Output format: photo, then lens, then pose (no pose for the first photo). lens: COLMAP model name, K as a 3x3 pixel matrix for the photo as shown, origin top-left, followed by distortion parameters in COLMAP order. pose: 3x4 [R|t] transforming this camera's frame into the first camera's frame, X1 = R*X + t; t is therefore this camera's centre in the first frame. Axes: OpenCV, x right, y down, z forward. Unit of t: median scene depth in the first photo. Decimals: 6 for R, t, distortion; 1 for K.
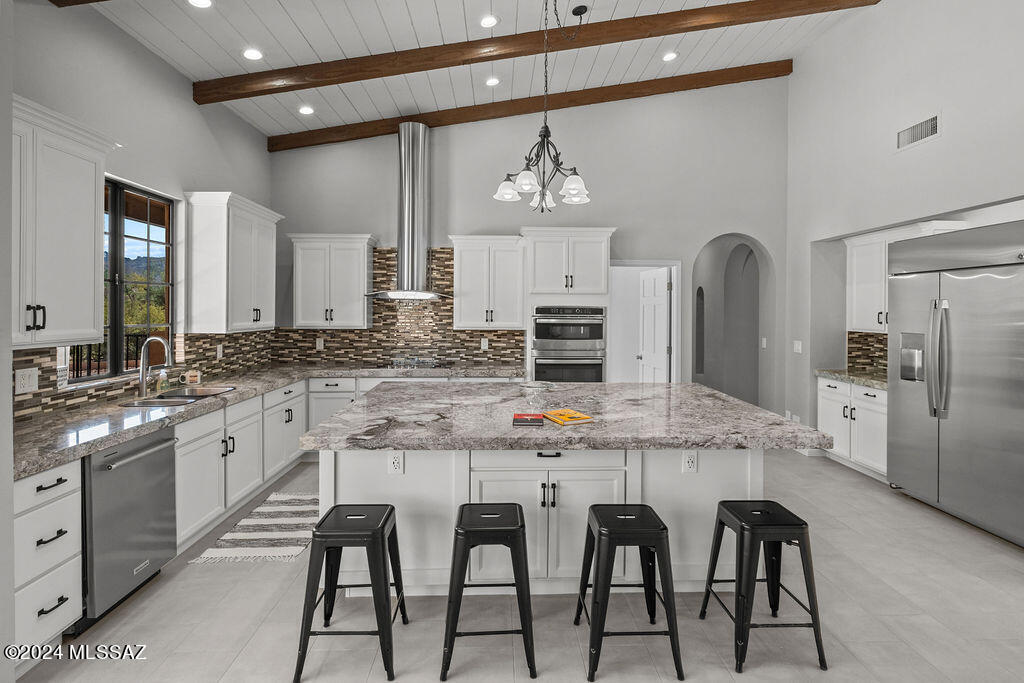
lens RADIAL K [[508.7, 0, 517.4], [0, 508.7, 308.3], [0, 0, 1]] dist [0.002090, 0.001039]
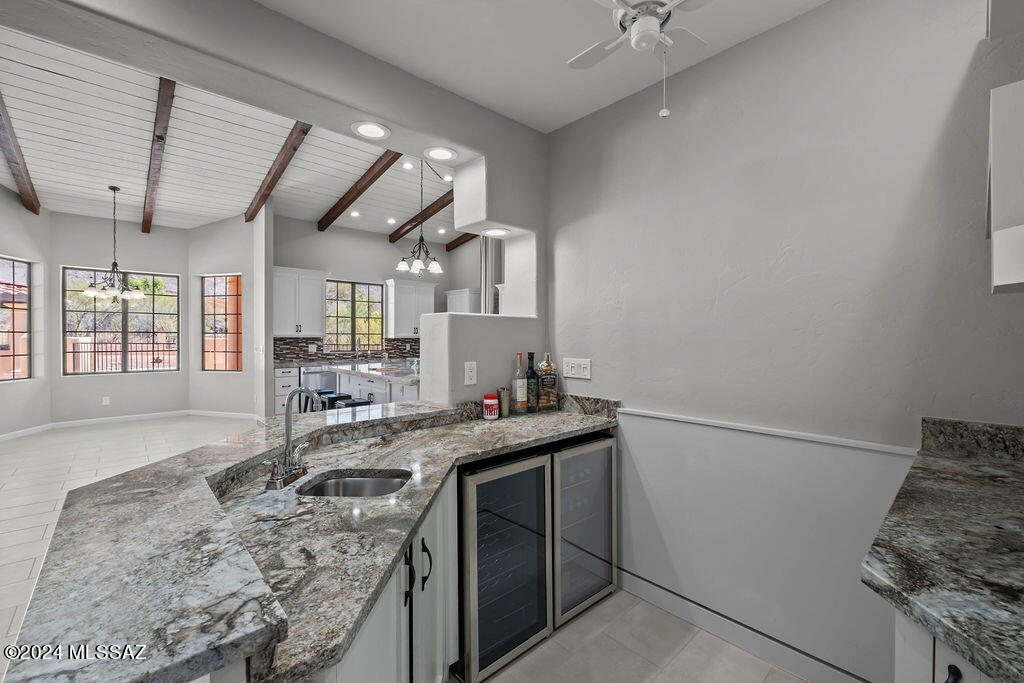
lens RADIAL K [[441.6, 0, 529.8], [0, 441.6, 339.0], [0, 0, 1]] dist [-0.000892, -0.000476]
pose [[0.675487, 0.005831, -0.737349, 1.126429], [-0.001727, 0.999978, 0.006326, 0.032709], [0.737370, -0.003000, 0.675482, 0.055353]]
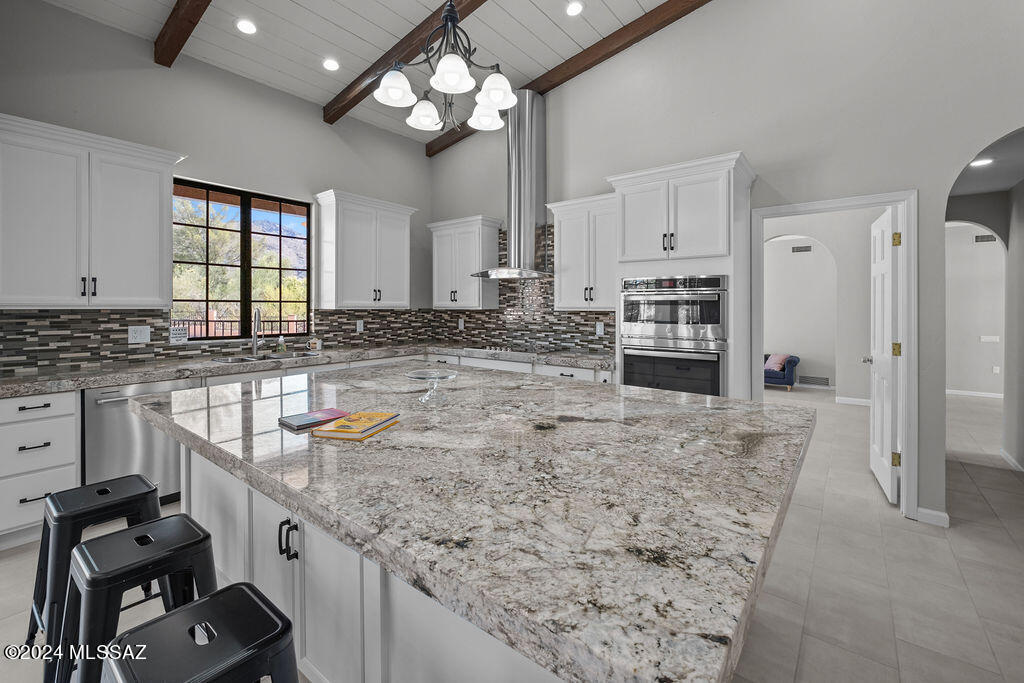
lens RADIAL K [[441.6, 0, 517.2], [0, 441.6, 304.5], [0, 0, 1]] dist [-0.000892, -0.000476]
pose [[0.766272, -0.006778, -0.642480, 0.337143], [0.004619, 0.999977, -0.005041, 0.037123], [0.642499, 0.000895, 0.766286, 0.392747]]
